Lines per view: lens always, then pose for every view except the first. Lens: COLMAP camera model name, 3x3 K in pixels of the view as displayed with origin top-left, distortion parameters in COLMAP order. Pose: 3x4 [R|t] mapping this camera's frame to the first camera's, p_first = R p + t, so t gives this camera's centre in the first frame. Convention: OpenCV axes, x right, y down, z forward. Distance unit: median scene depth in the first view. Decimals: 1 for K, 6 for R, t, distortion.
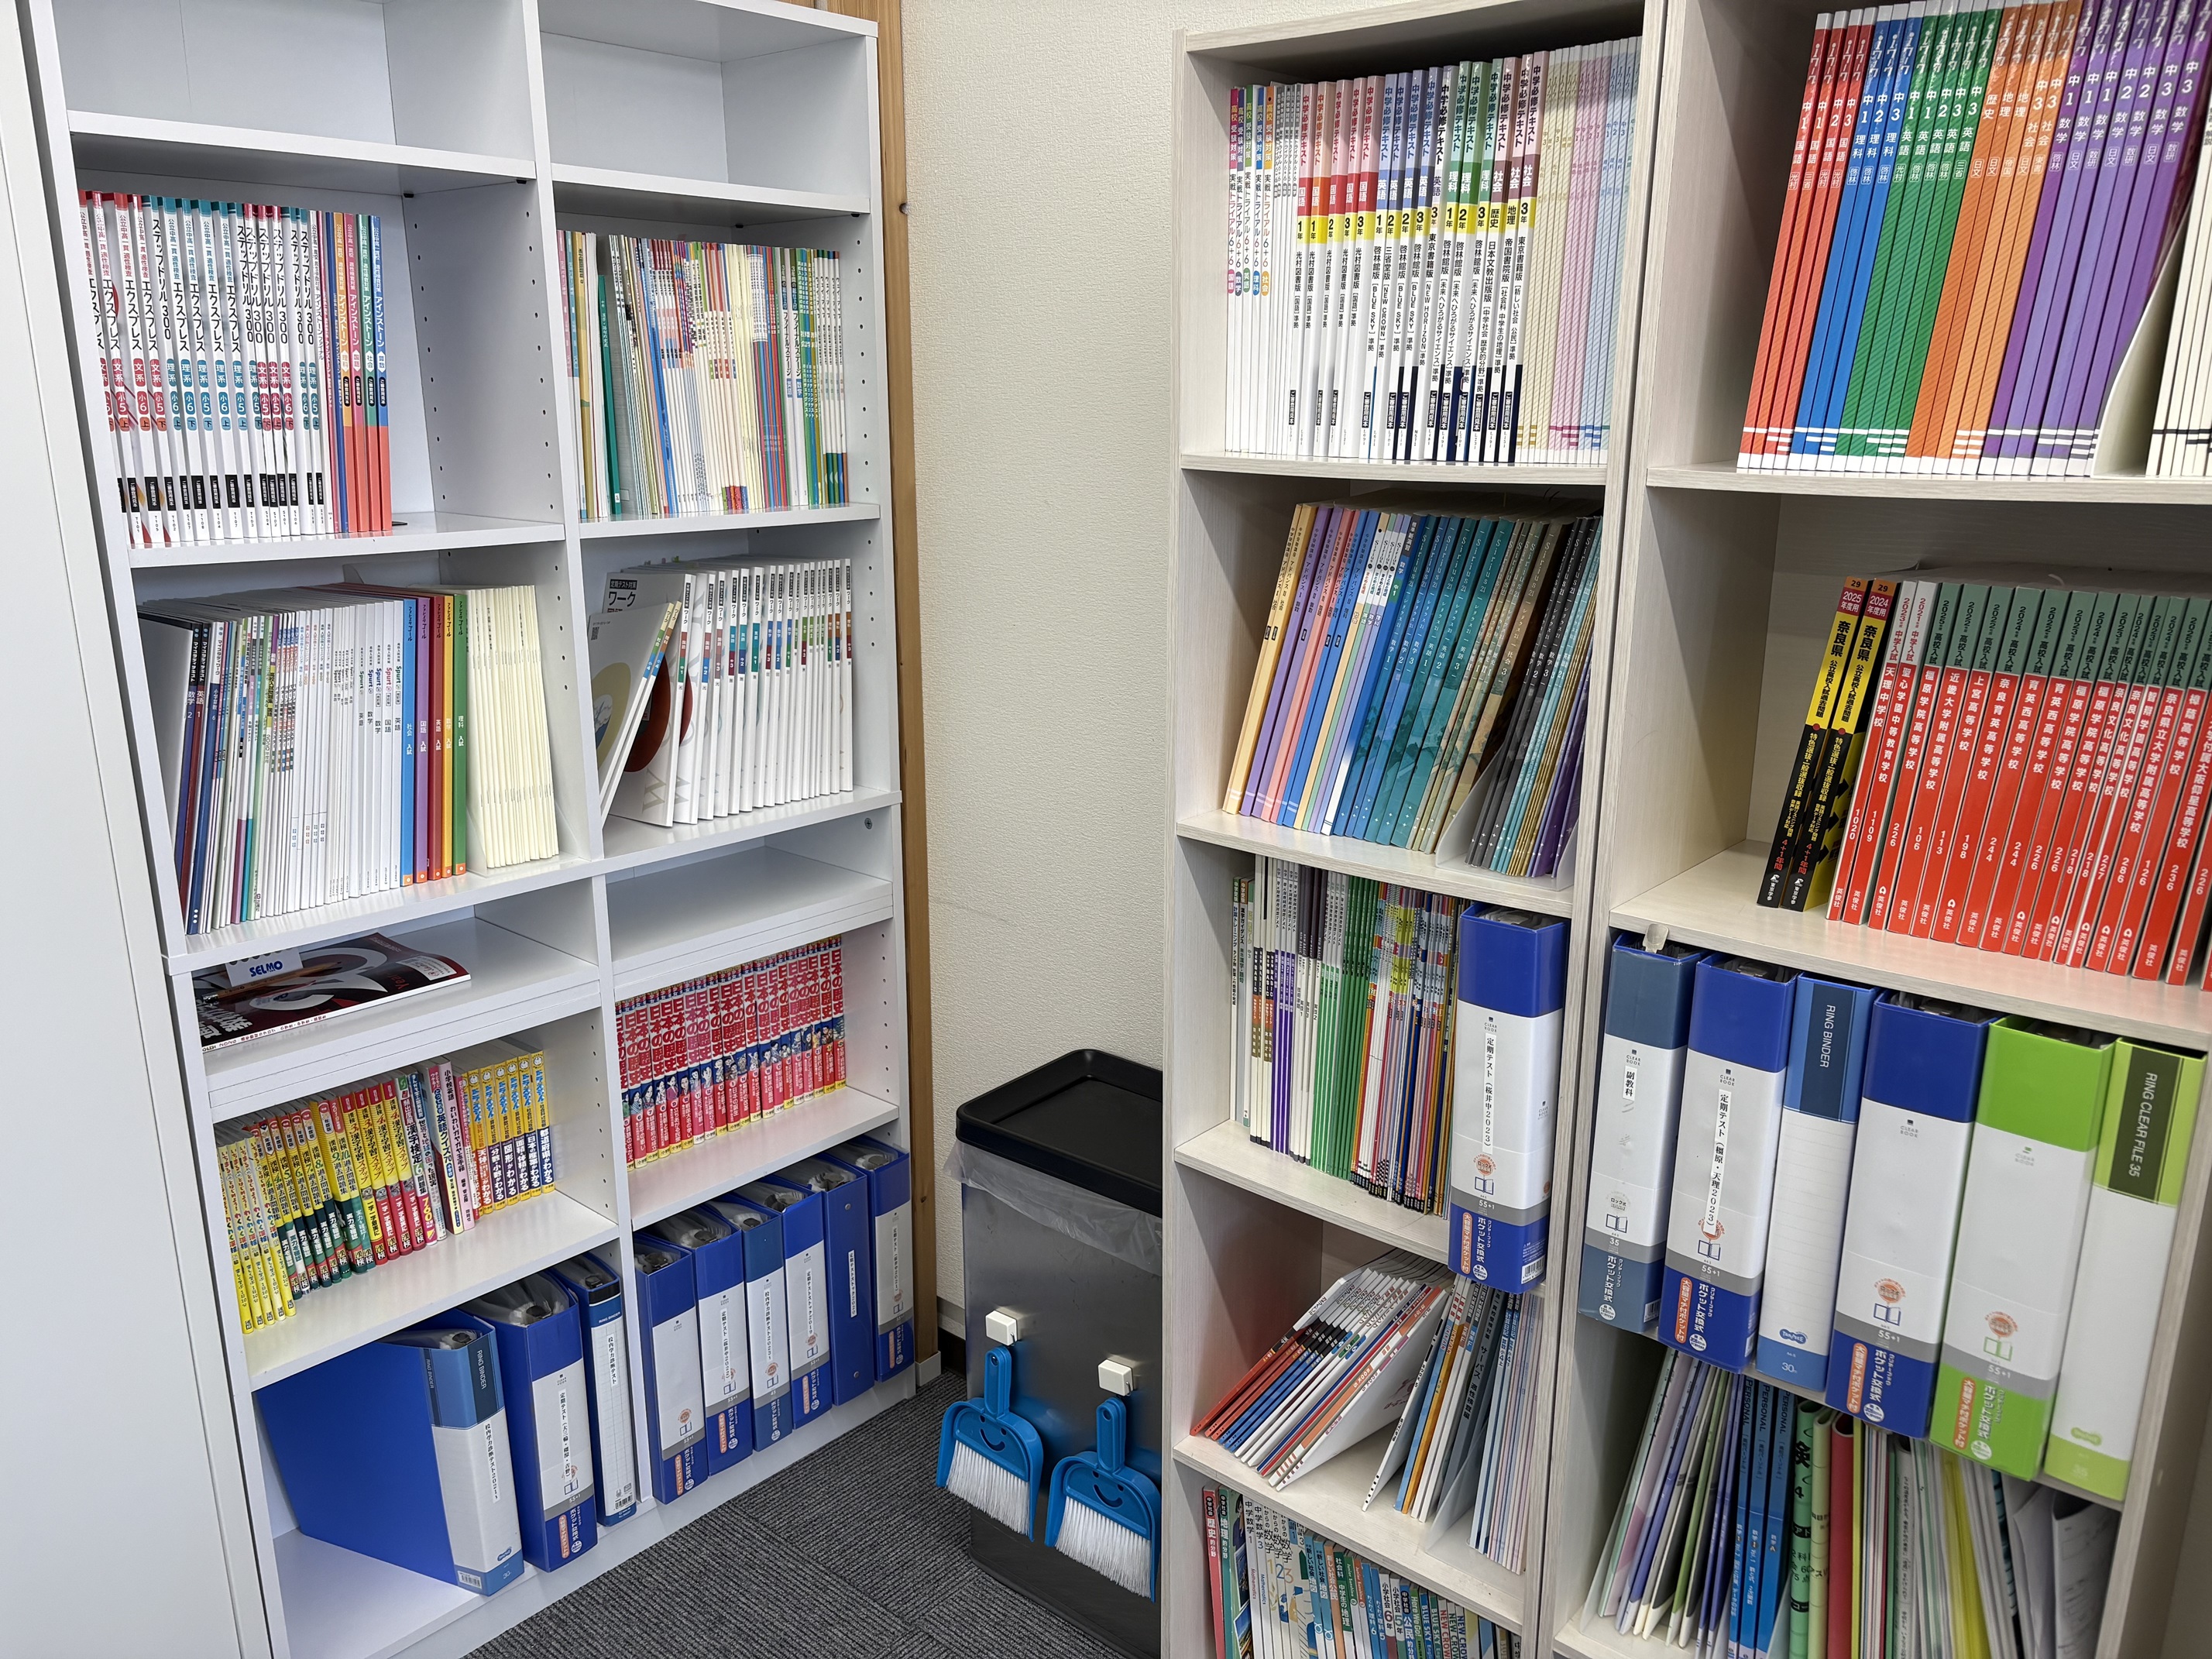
lens RADIAL K [[1678.5, 0, 1108.6], [0, 1678.5, 843.8], [0, 0, 1]] dist [0.031904, -0.003811]
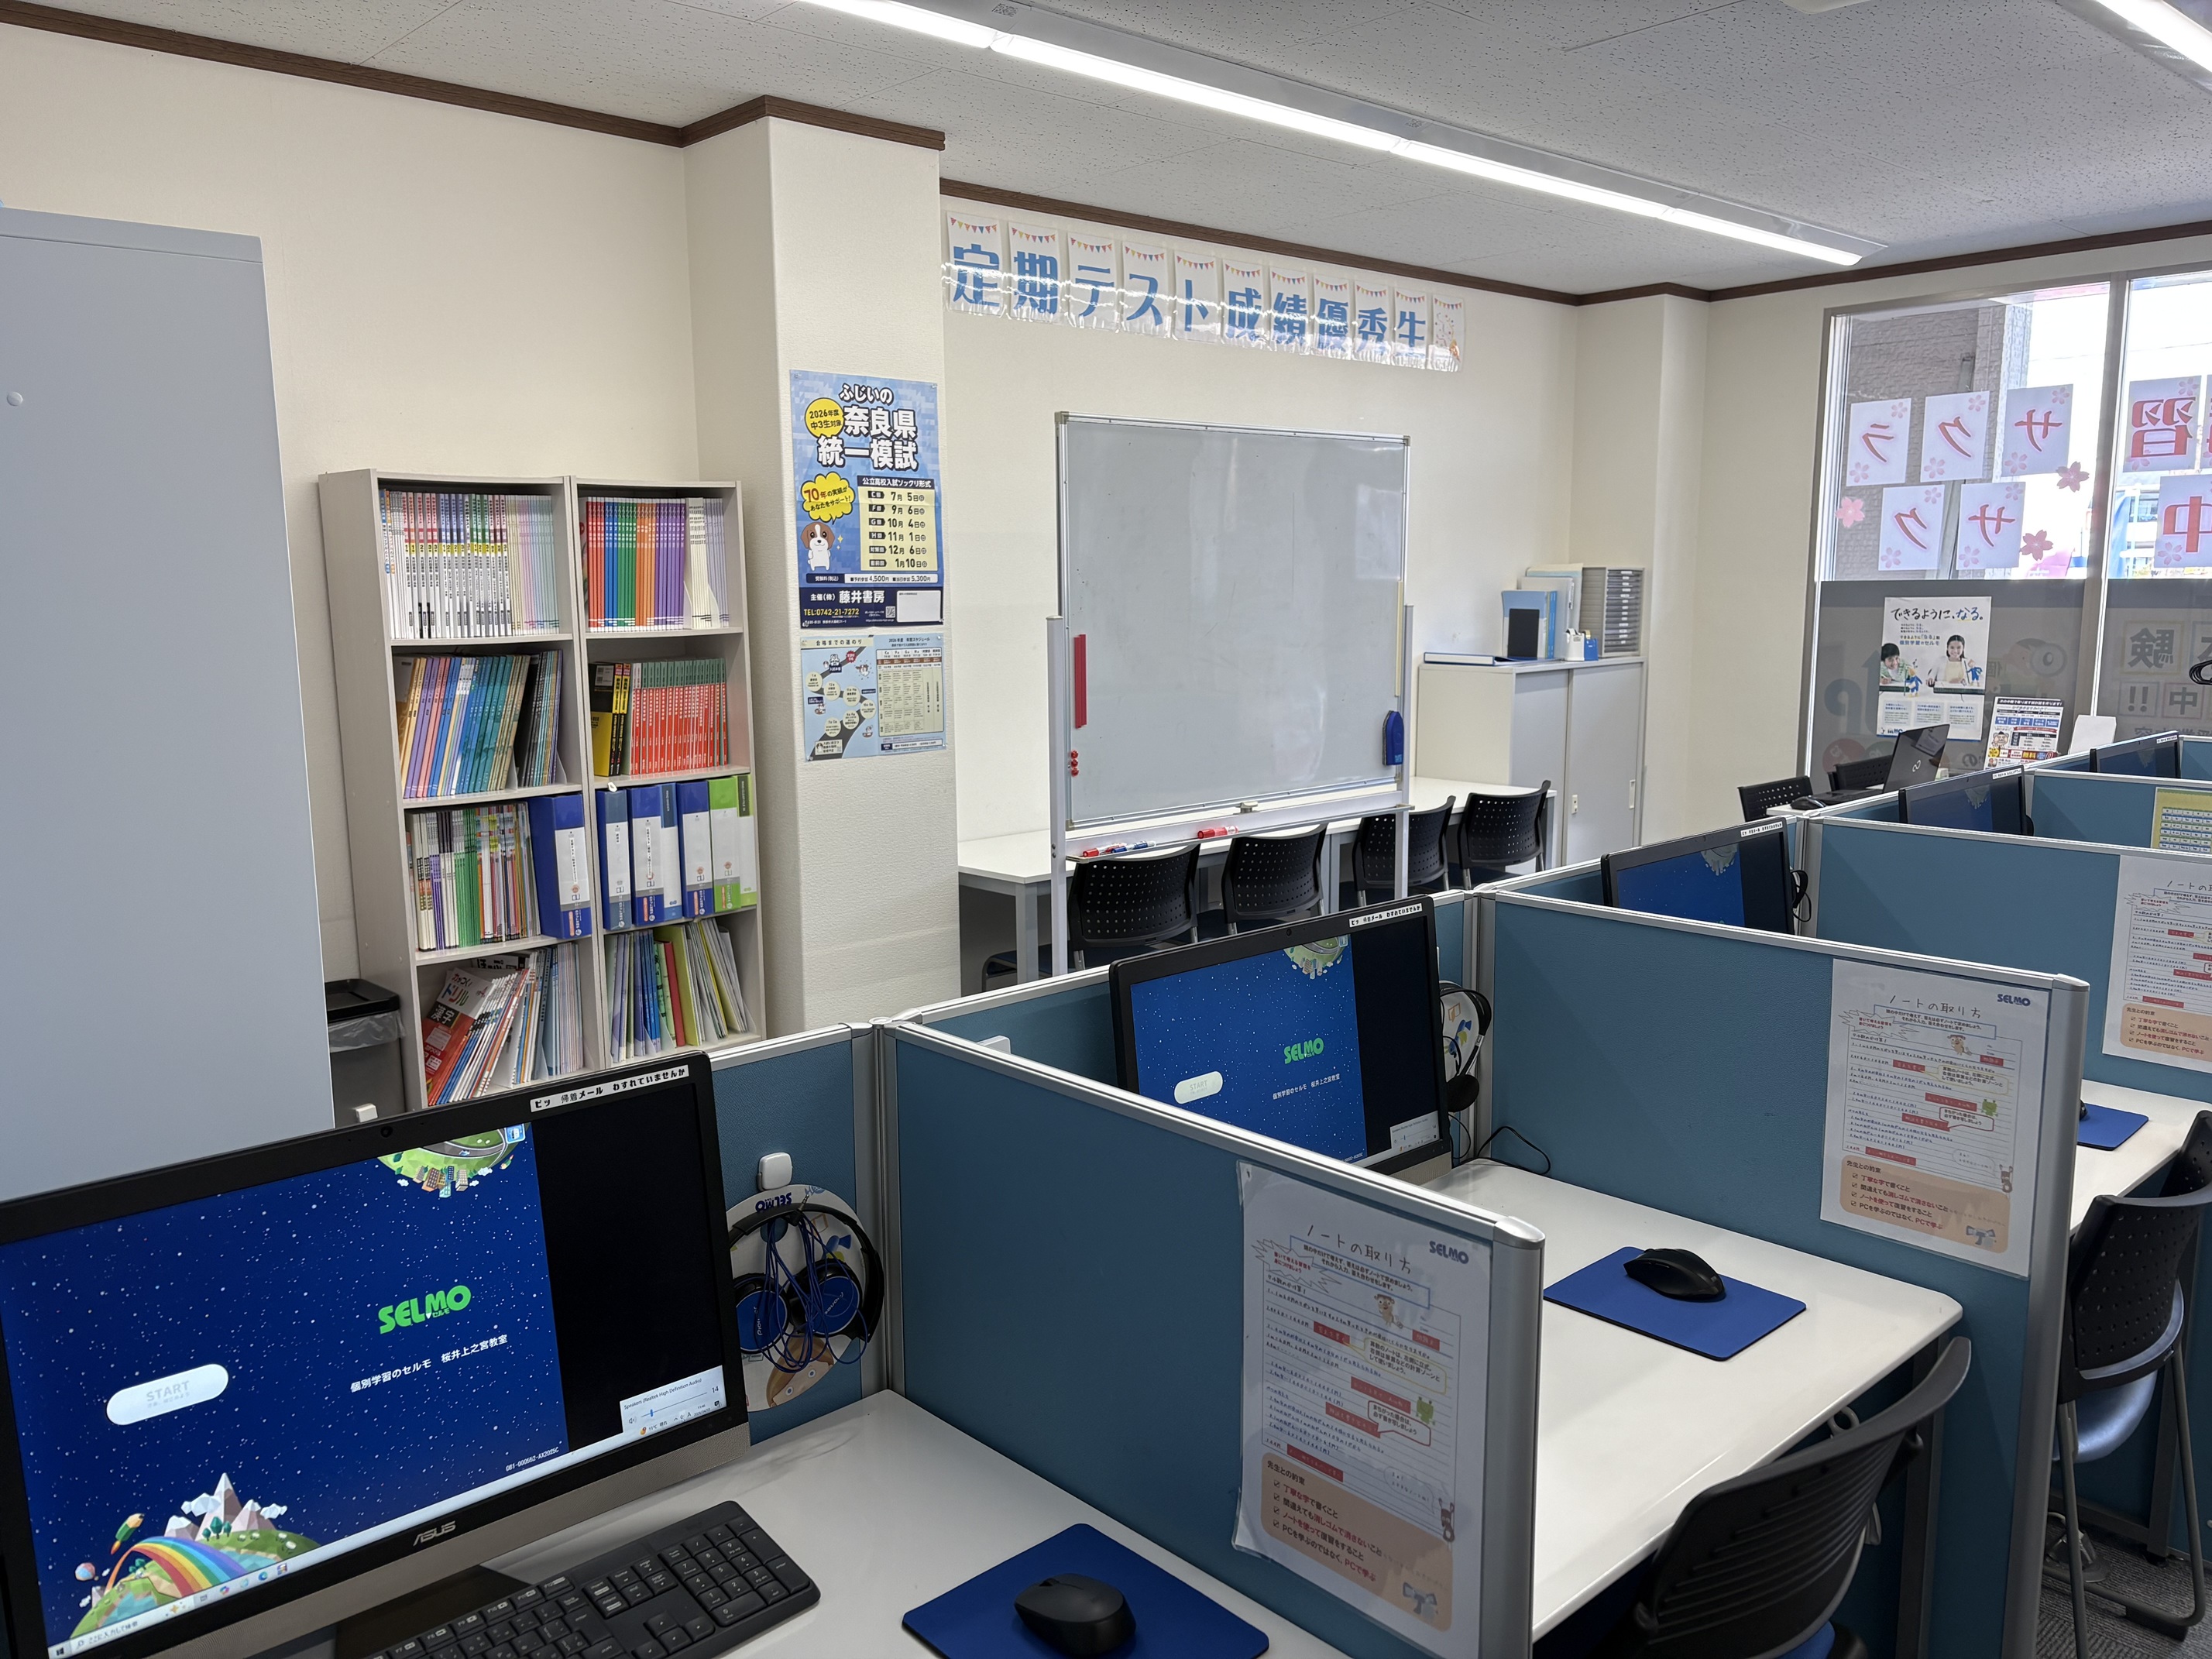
lens RADIAL K [[1678.5, 0, 1108.6], [0, 1678.5, 843.8], [0, 0, 1]] dist [0.031904, -0.003811]
pose [[0.114874, -0.163202, 0.979882, -2.289393], [0.272420, 0.953771, 0.126917, 0.011825], [-0.955296, 0.252360, 0.154023, -0.246487]]
